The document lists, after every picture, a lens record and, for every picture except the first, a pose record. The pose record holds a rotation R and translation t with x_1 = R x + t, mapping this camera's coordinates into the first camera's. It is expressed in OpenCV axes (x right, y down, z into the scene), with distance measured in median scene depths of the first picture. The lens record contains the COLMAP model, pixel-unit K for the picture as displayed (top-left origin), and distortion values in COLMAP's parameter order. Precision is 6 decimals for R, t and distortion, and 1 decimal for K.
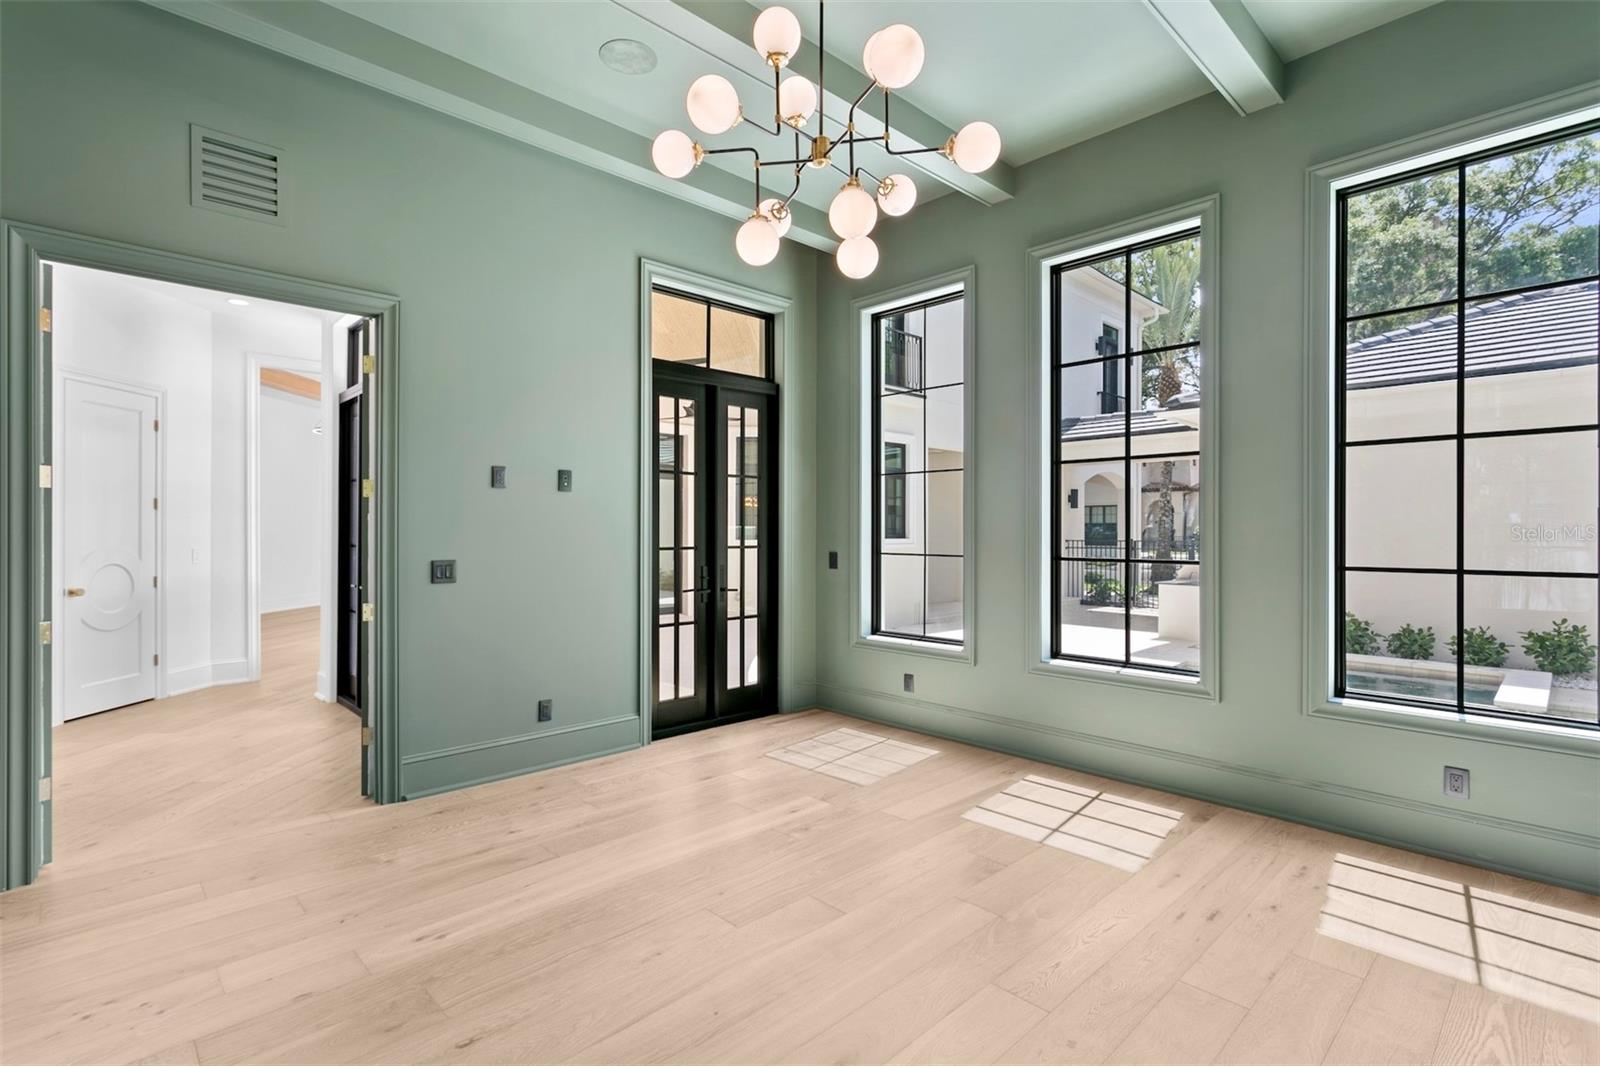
lens RADIAL K [[769.4, 0, 794.7], [0, 769.4, 527.7], [0, 0, 1]] dist [0.004920, 0.000707]
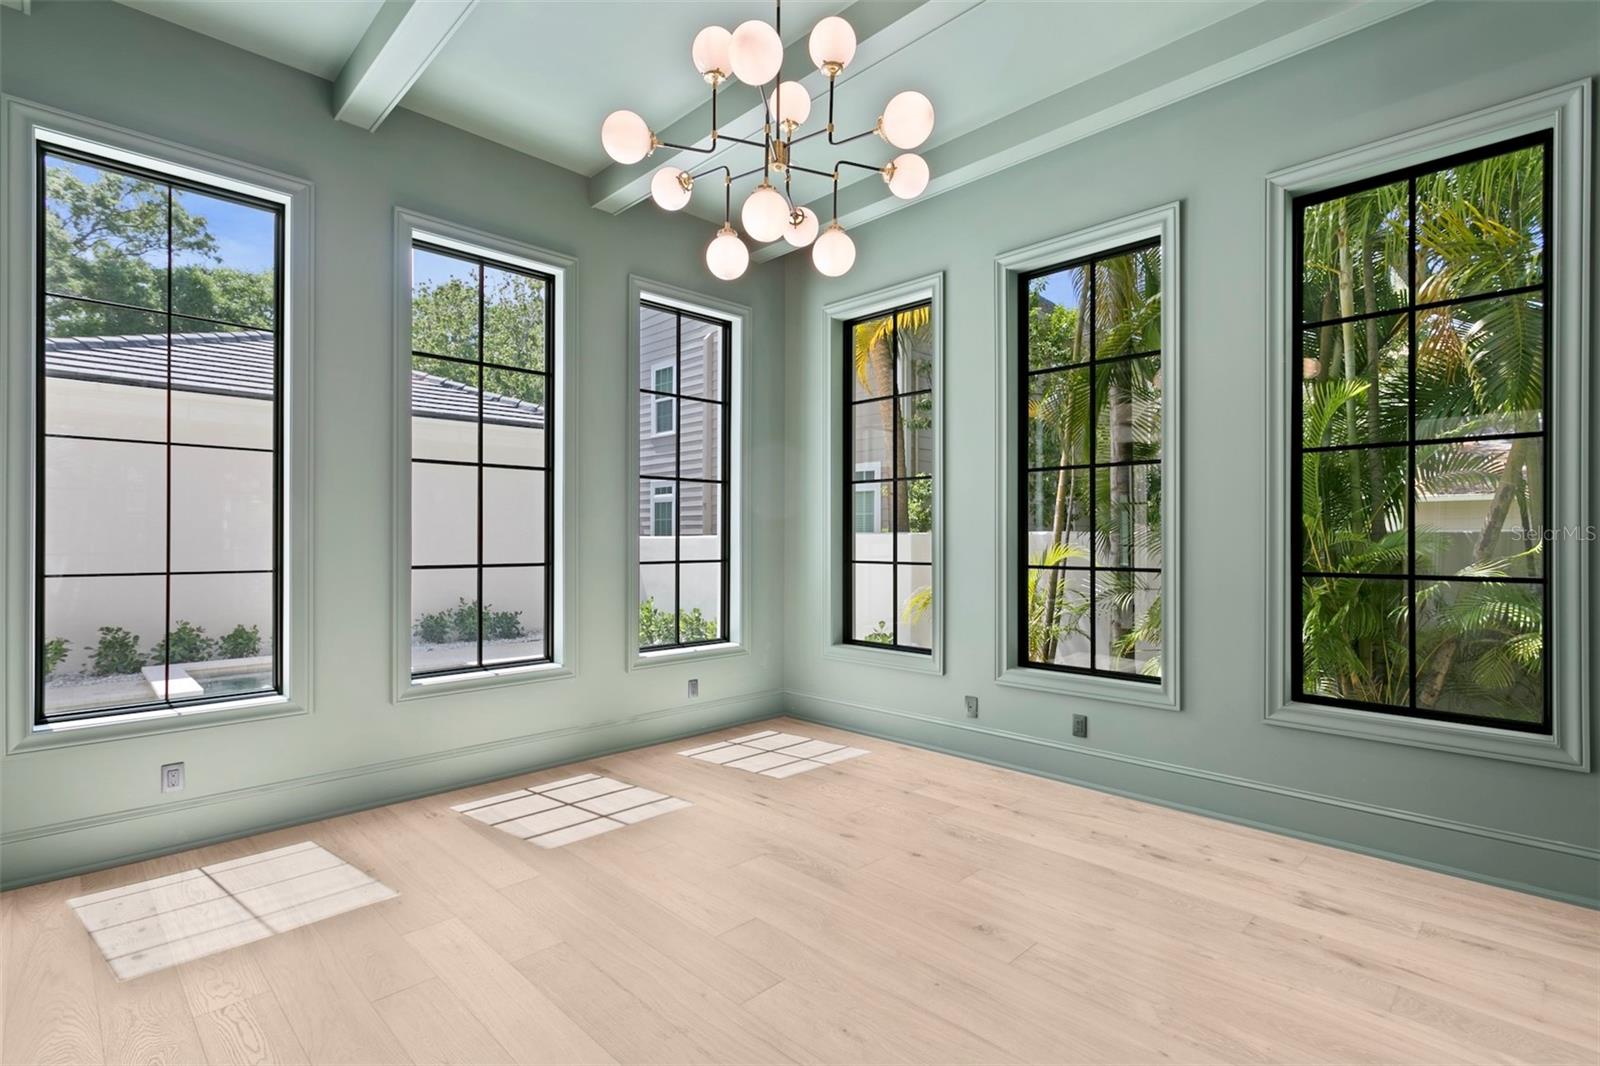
lens RADIAL K [[765.1, 0, 784.0], [0, 765.1, 541.3], [0, 0, 1]] dist [0.001306, 0.000551]
pose [[-0.019658, -0.005014, 0.999794, -0.649033], [-0.007192, 0.999962, 0.004873, 0.001927], [-0.999781, -0.007095, -0.019693, 0.685109]]
